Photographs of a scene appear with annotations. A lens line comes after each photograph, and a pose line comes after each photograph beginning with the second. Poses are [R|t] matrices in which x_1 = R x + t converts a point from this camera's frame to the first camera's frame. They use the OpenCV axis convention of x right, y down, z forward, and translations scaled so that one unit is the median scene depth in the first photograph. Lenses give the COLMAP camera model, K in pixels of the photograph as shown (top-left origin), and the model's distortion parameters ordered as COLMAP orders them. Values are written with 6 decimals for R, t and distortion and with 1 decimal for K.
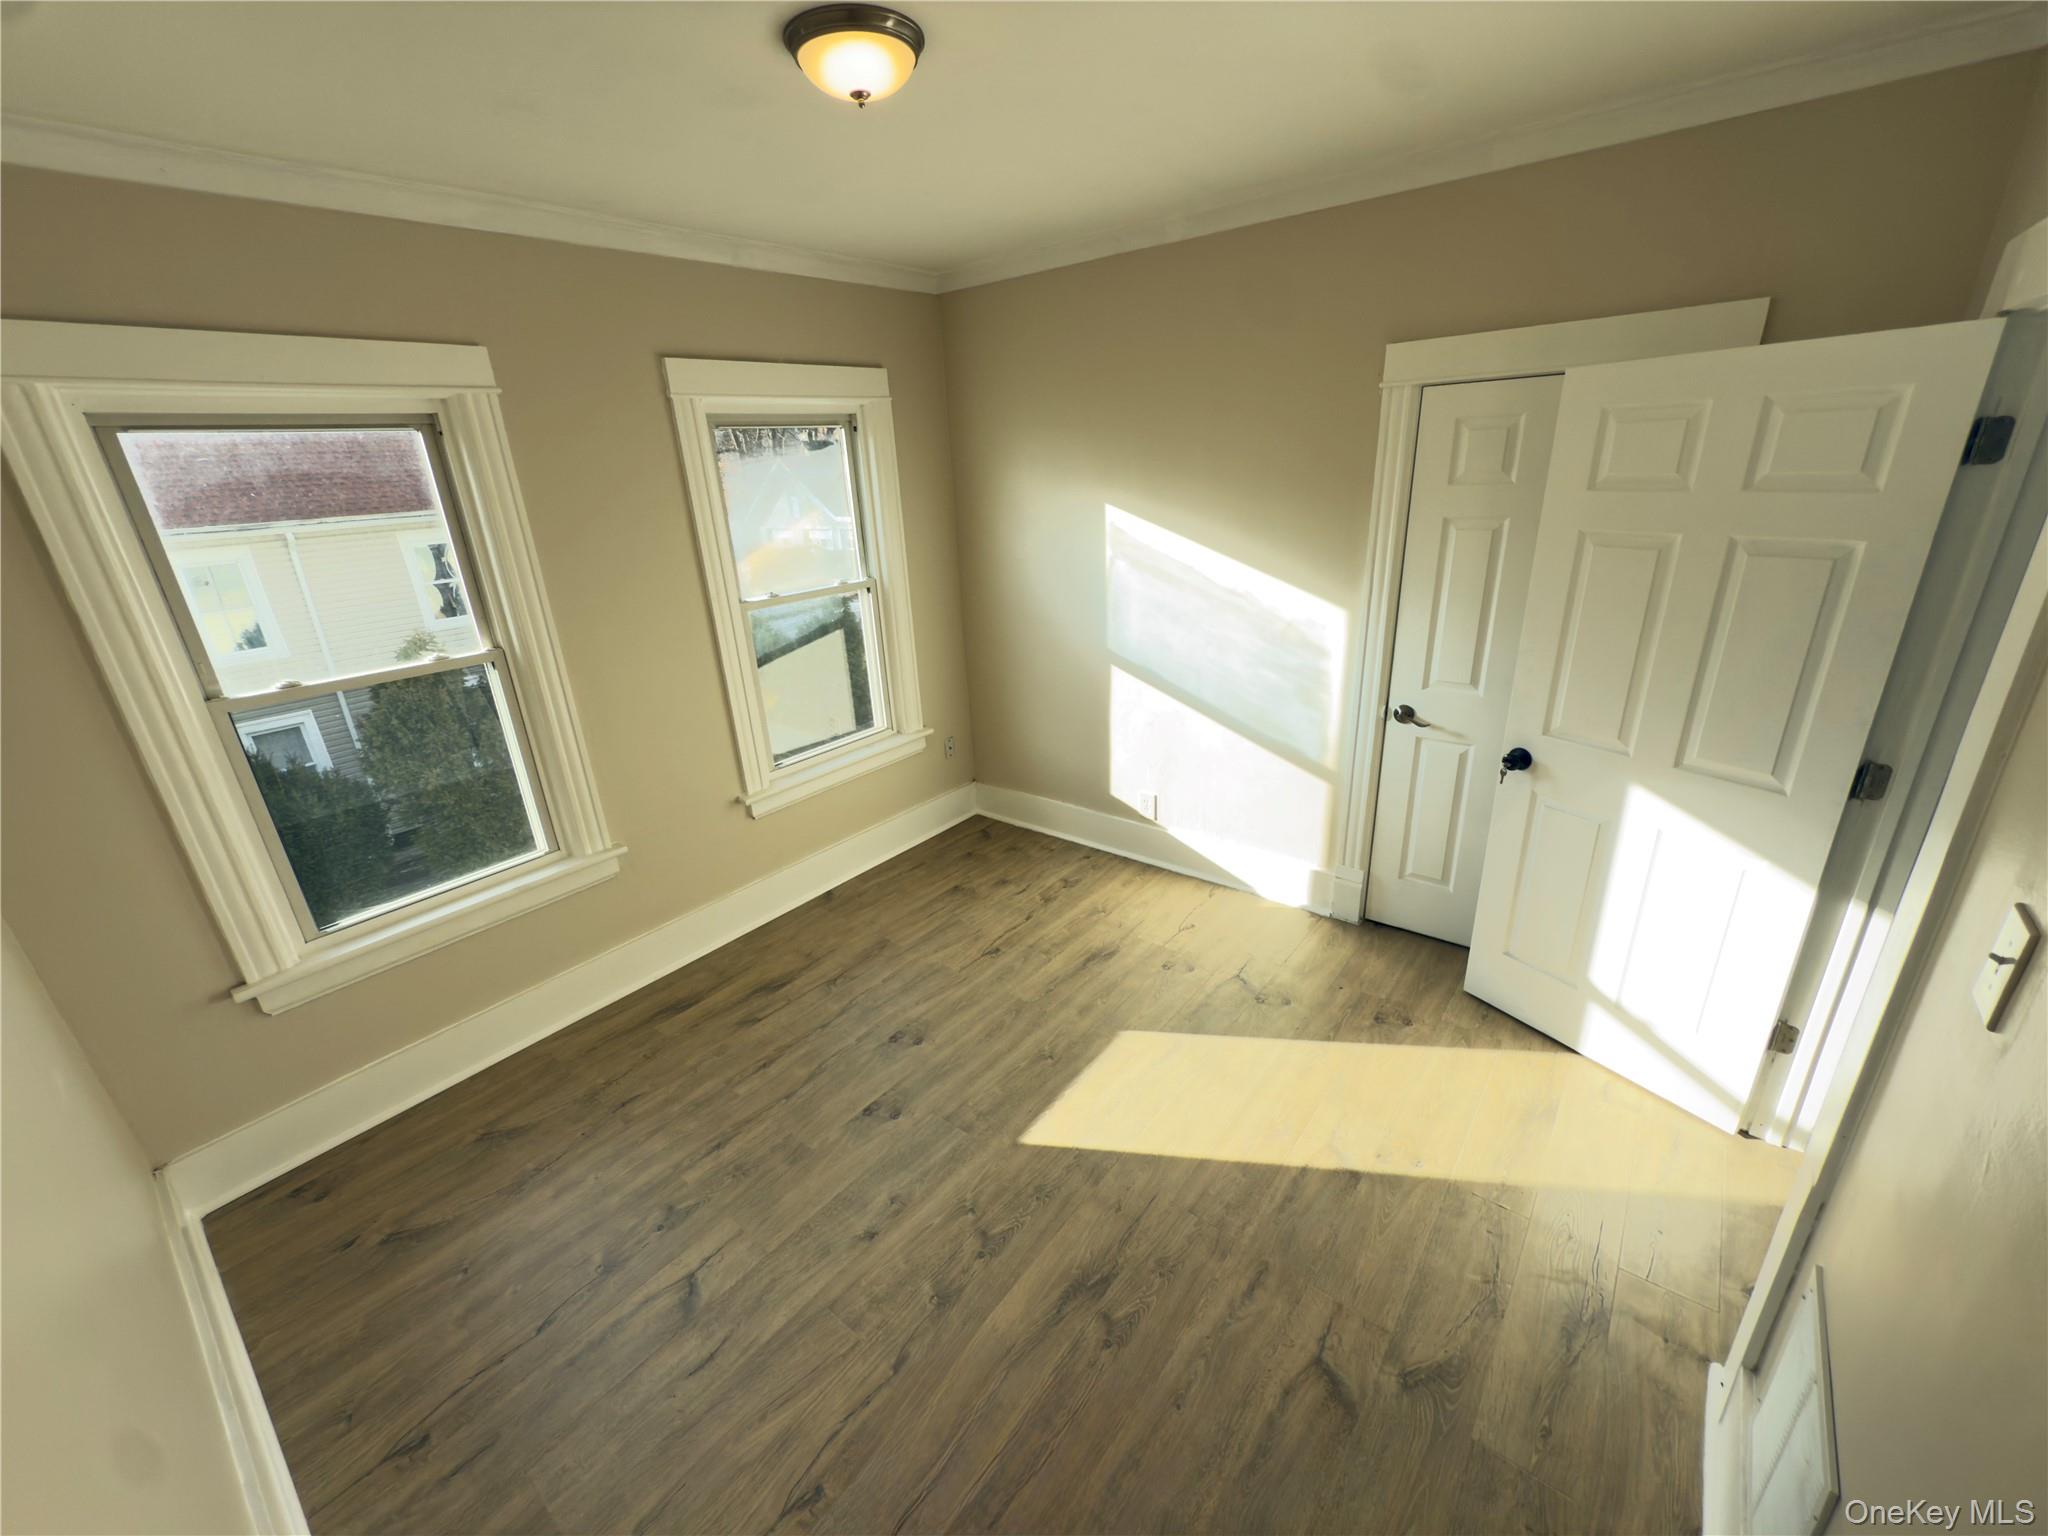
lens RADIAL K [[818.8, 0, 1024.0], [0, 818.8, 768.0], [0, 0, 1]] dist [-0.001154, 0.000319]
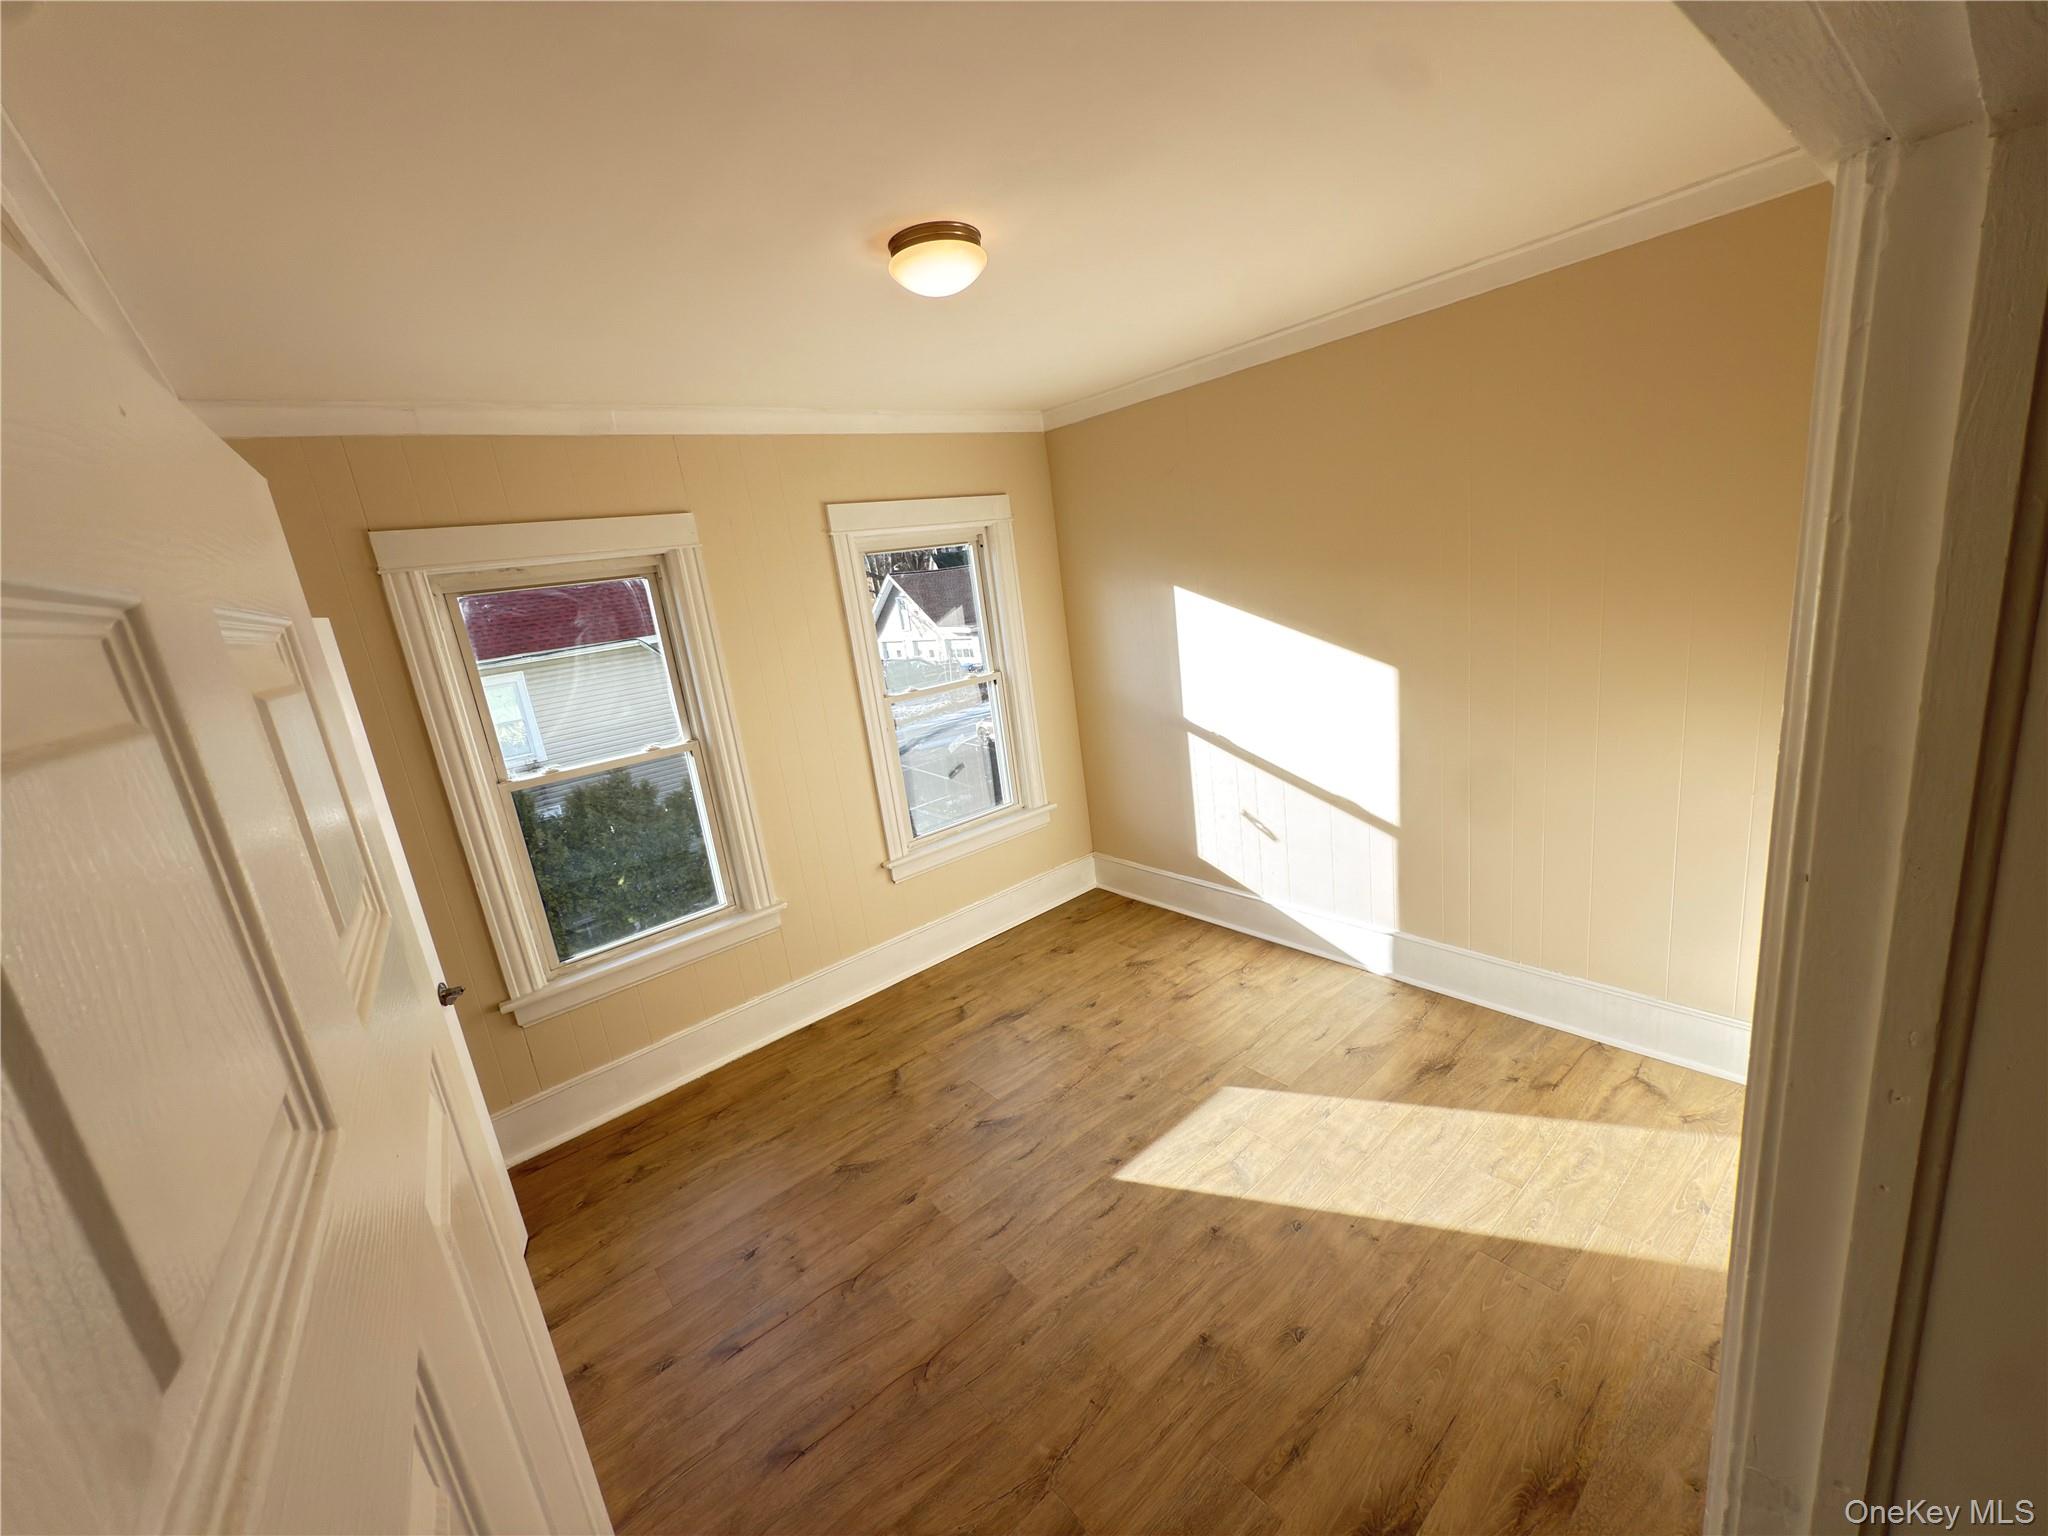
lens RADIAL K [[834.9, 0, 1024.0], [0, 834.9, 768.0], [0, 0, 1]] dist [0.029728, 0.000050]
pose [[0.980715, -0.022672, -0.194125, 0.091632], [0.003131, 0.994944, -0.100383, 0.024157], [0.195419, 0.097839, 0.975827, -0.139651]]
